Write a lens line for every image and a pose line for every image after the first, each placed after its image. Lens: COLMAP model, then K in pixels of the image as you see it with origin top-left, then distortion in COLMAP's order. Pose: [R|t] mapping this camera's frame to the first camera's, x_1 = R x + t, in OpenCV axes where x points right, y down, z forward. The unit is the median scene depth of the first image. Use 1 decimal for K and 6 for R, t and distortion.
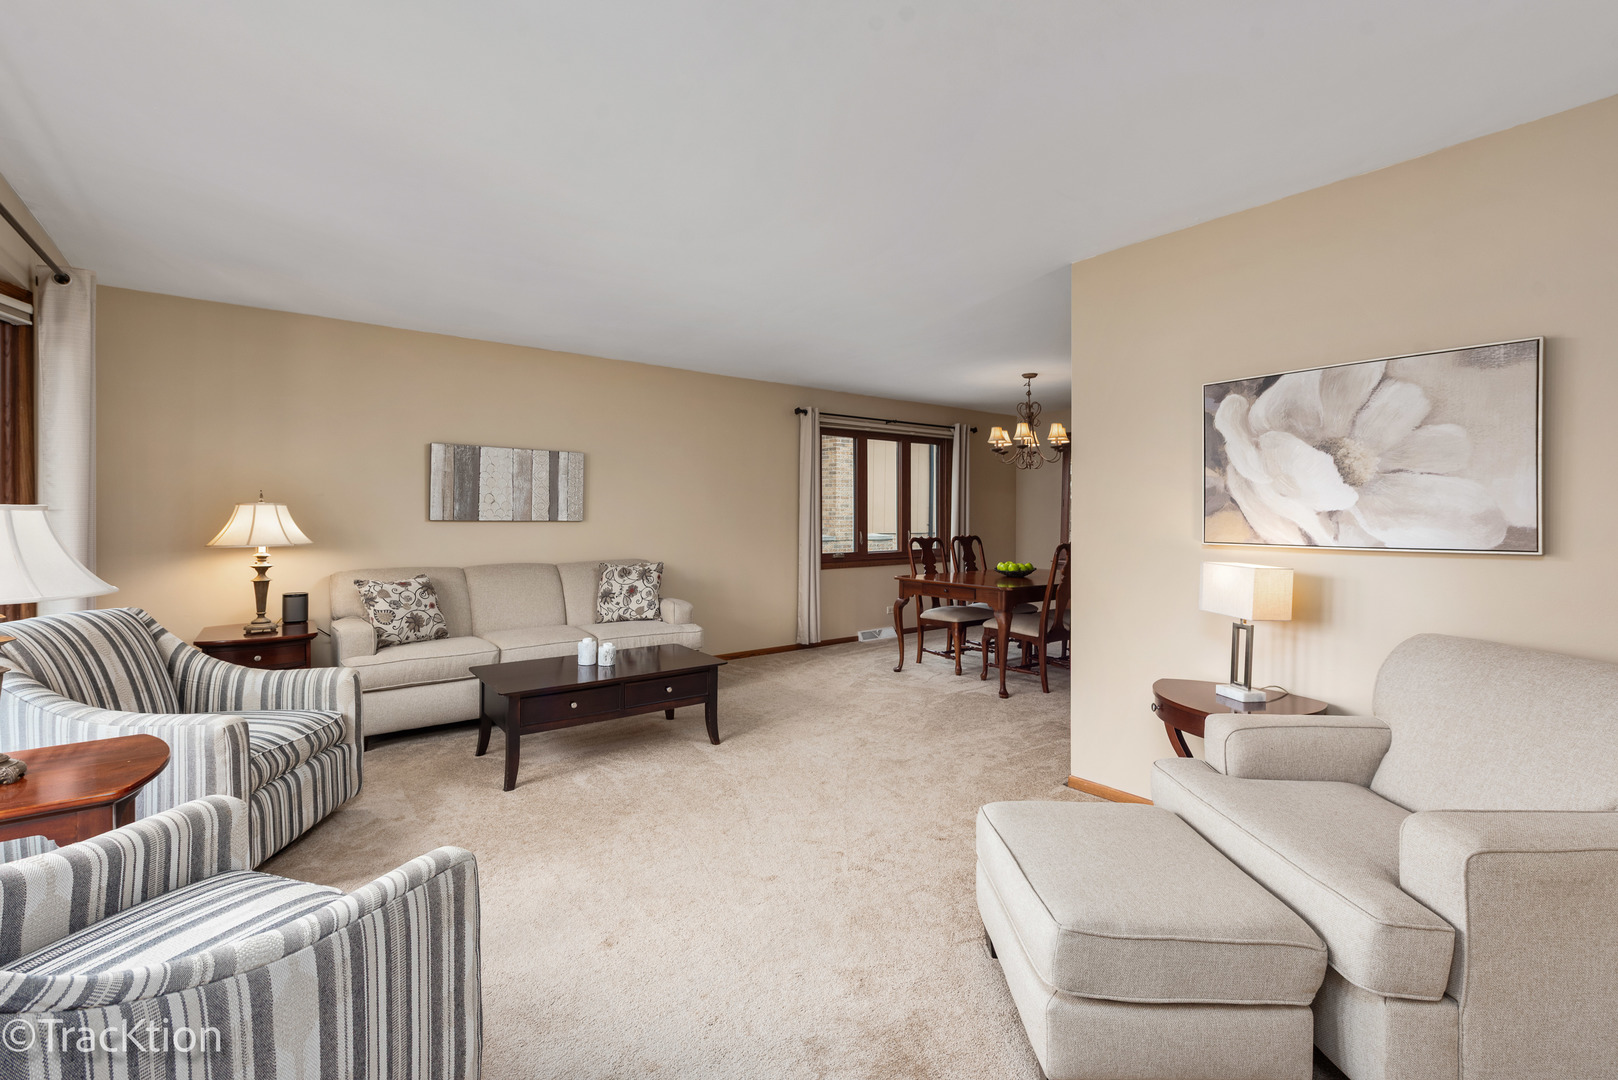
lens RADIAL K [[720.0, 0, 807.4], [0, 720.0, 536.3], [0, 0, 1]] dist [0.013091, -0.003877]
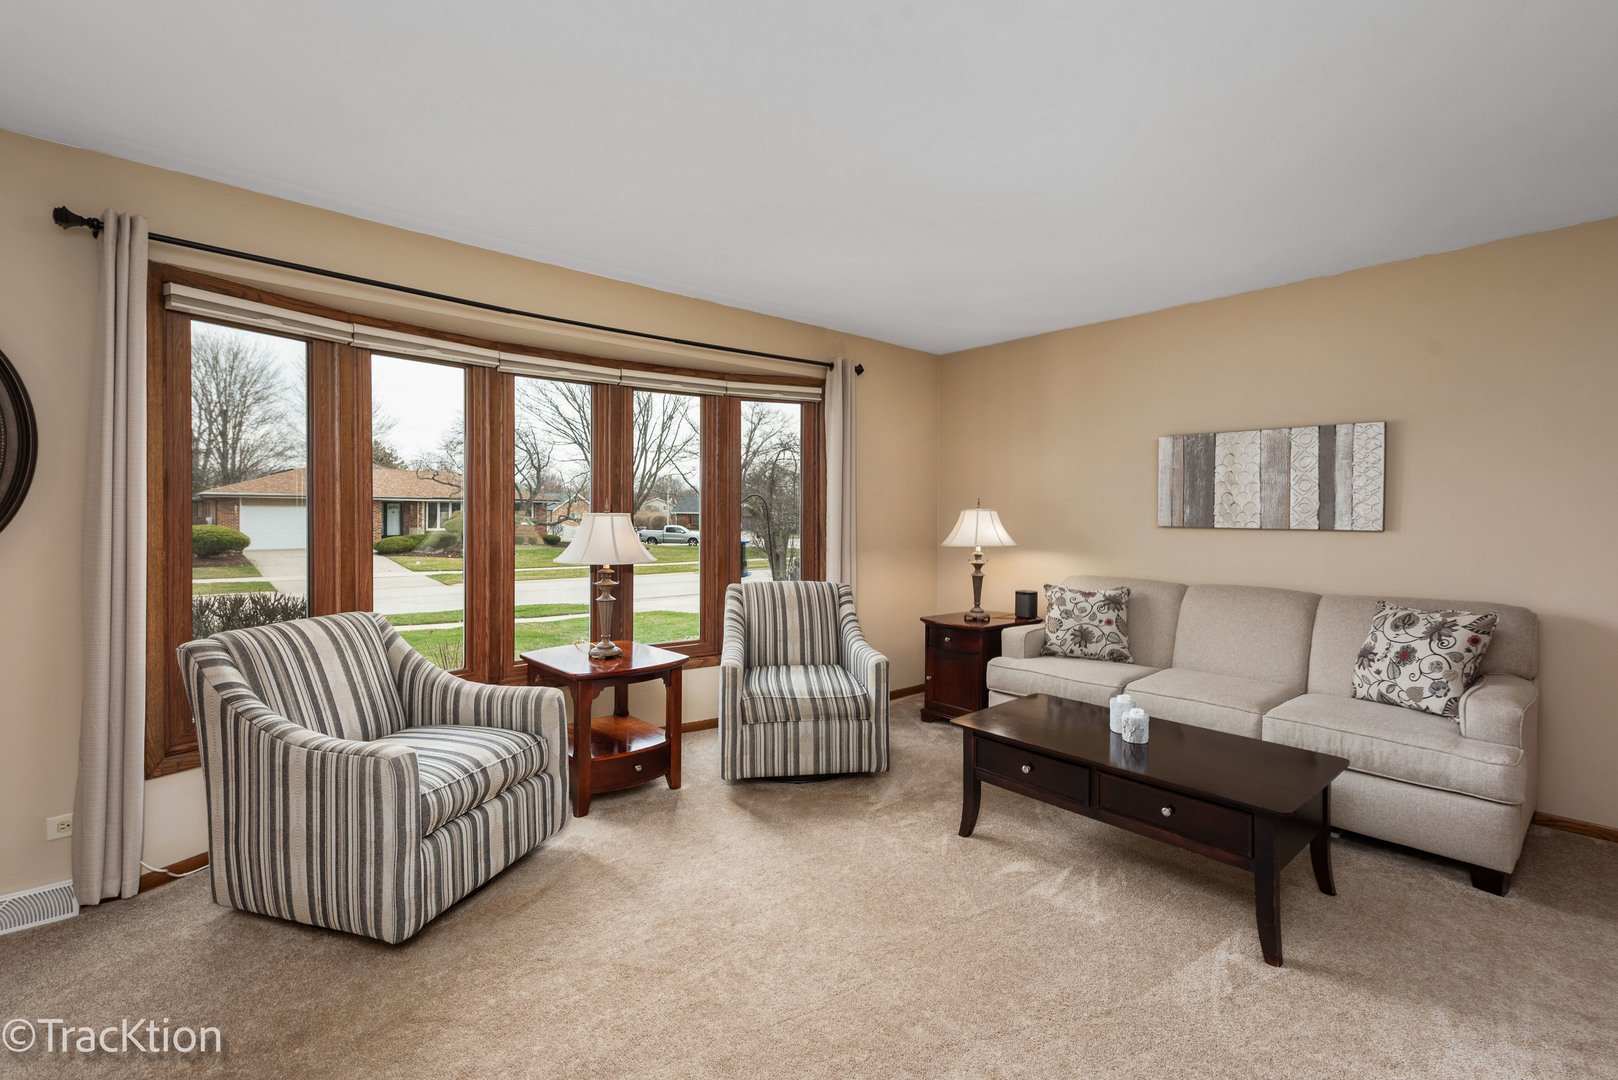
lens RADIAL K [[720.0, 0, 816.8], [0, 720.0, 524.6], [0, 0, 1]] dist [0.013091, -0.003877]
pose [[0.072121, 0.009582, -0.997350, 0.311261], [-0.033042, 0.999428, 0.007213, -0.017065], [0.996848, 0.032434, 0.072397, 0.530227]]
